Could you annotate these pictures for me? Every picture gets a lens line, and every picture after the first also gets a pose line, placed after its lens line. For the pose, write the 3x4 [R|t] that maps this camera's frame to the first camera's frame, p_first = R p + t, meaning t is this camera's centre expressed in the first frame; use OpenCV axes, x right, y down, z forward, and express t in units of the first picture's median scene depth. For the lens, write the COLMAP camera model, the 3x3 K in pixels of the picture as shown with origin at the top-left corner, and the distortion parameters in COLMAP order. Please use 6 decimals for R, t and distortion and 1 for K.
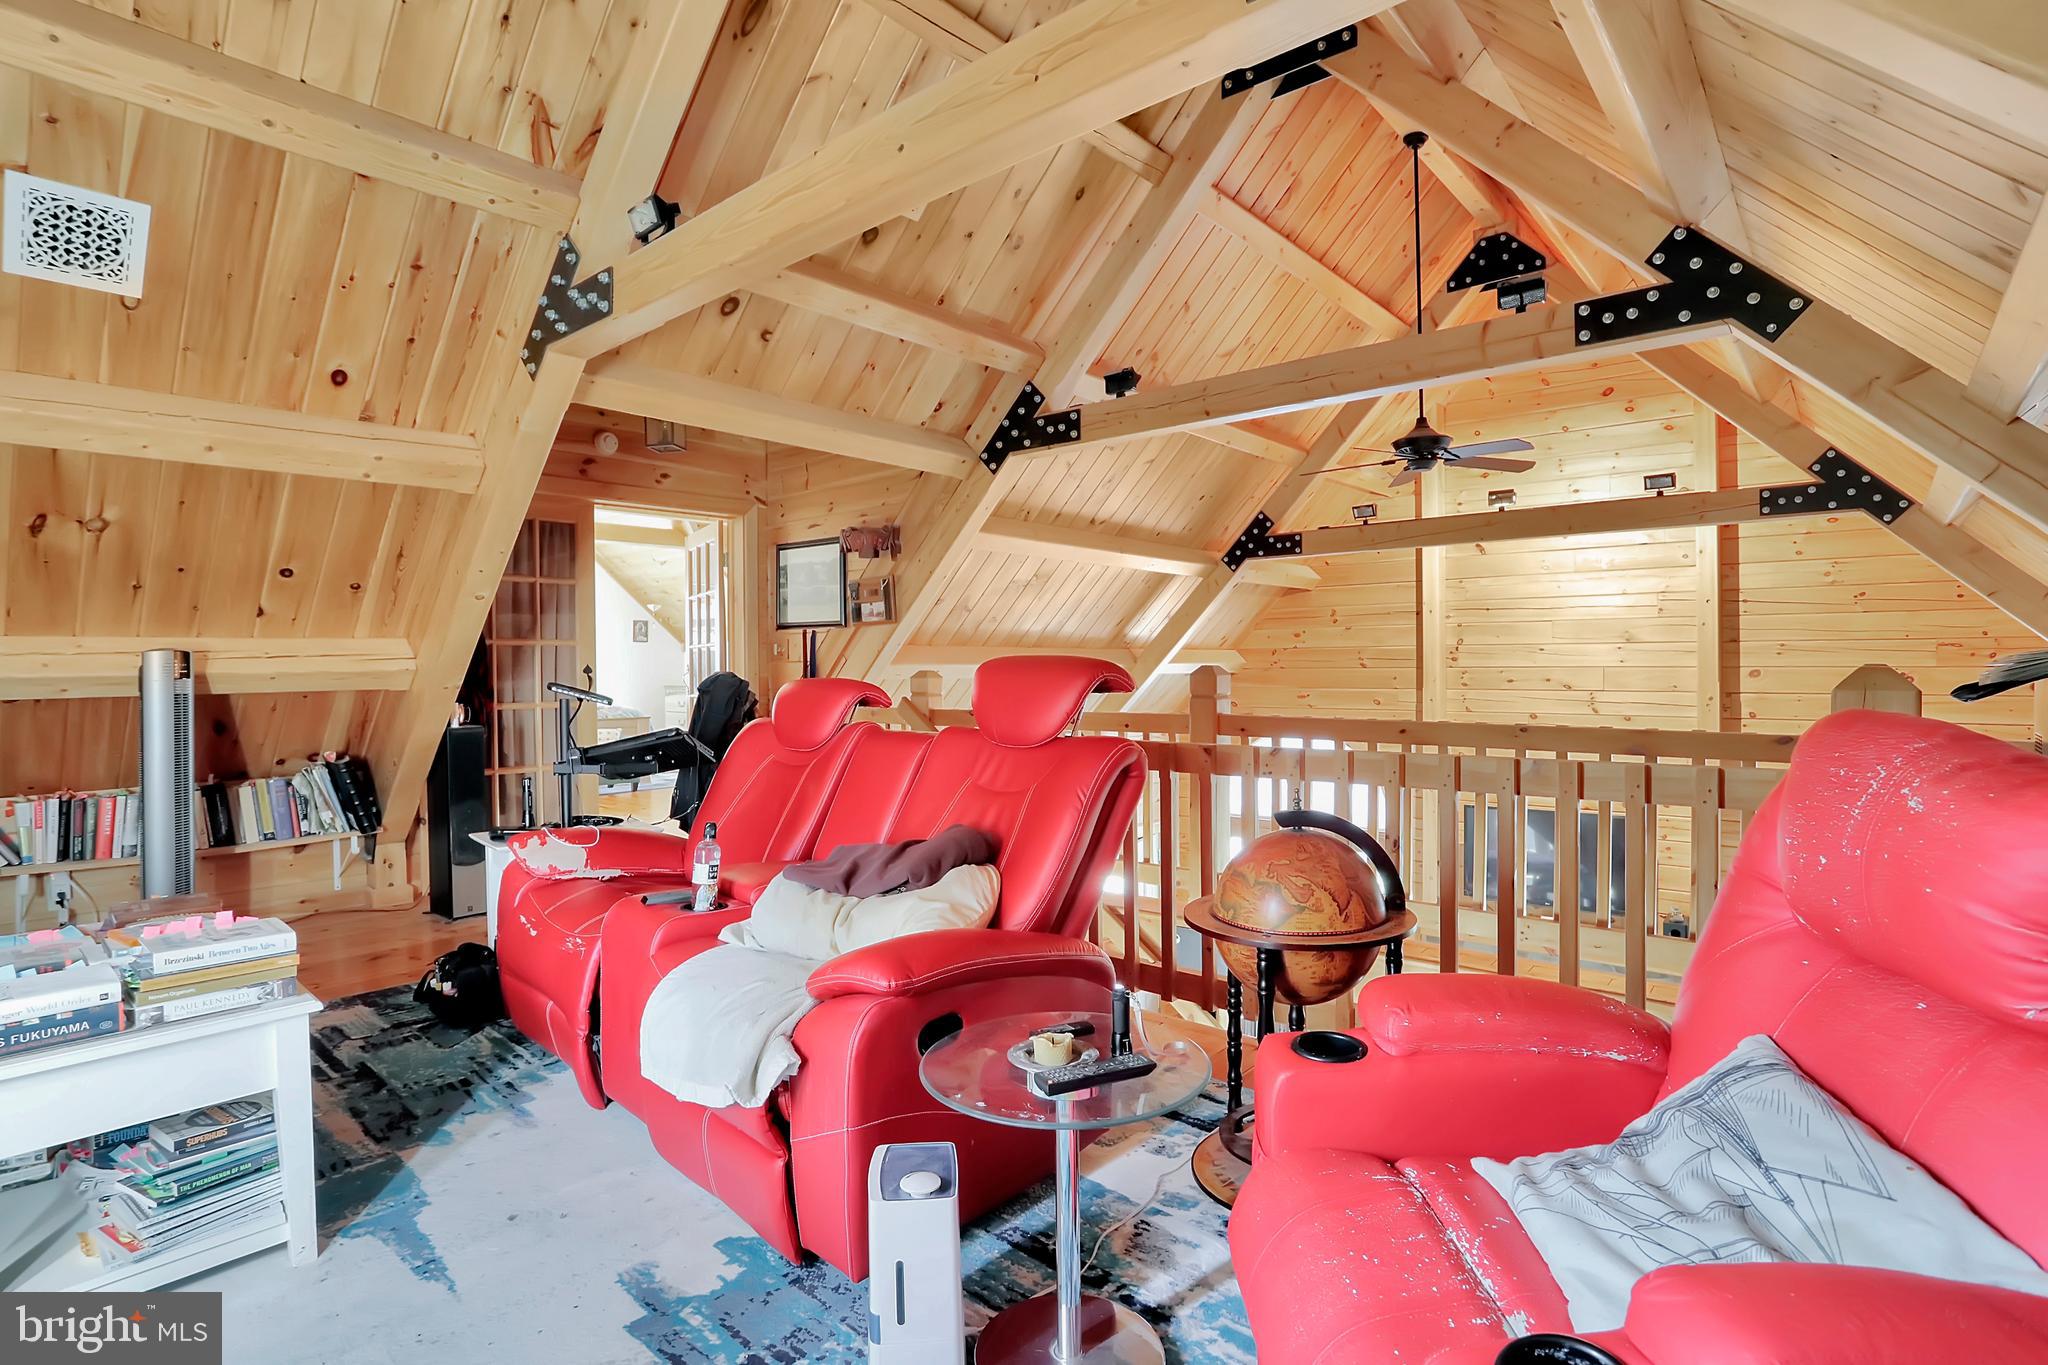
lens RADIAL K [[1005.1, 0, 1017.6], [0, 1005.1, 676.2], [0, 0, 1]] dist [-0.073513, 0.029956]
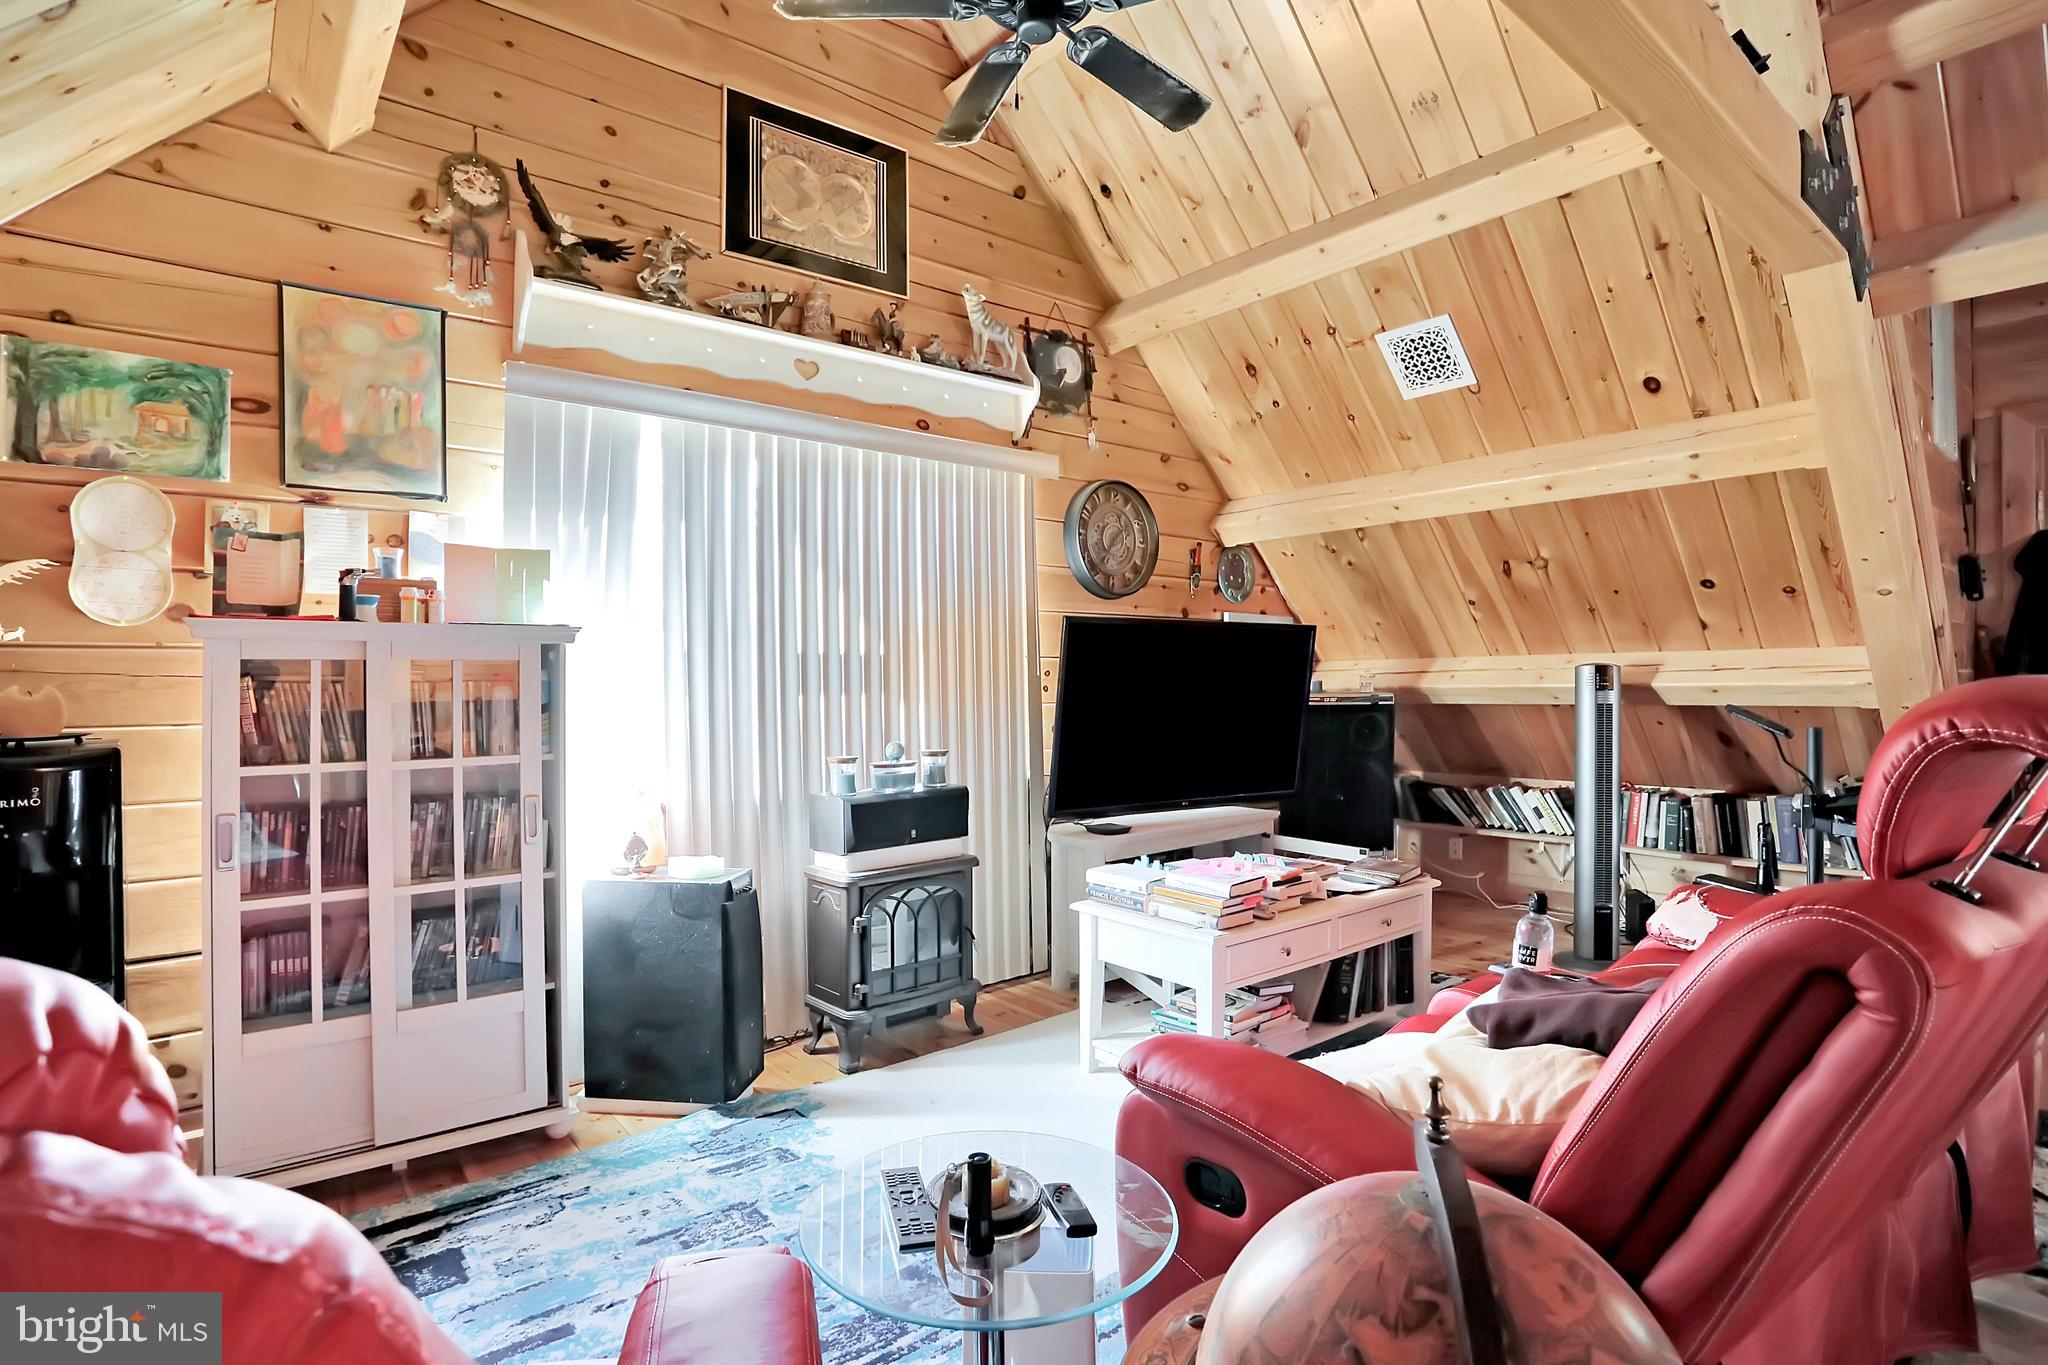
lens RADIAL K [[1005.1, 0, 1017.6], [0, 1005.1, 676.2], [0, 0, 1]] dist [-0.073513, 0.029956]
pose [[-0.166950, 0.009829, -0.985916, 0.370307], [-0.003713, 0.999937, 0.010597, -0.024132], [0.985958, 0.005430, -0.166903, 0.538650]]
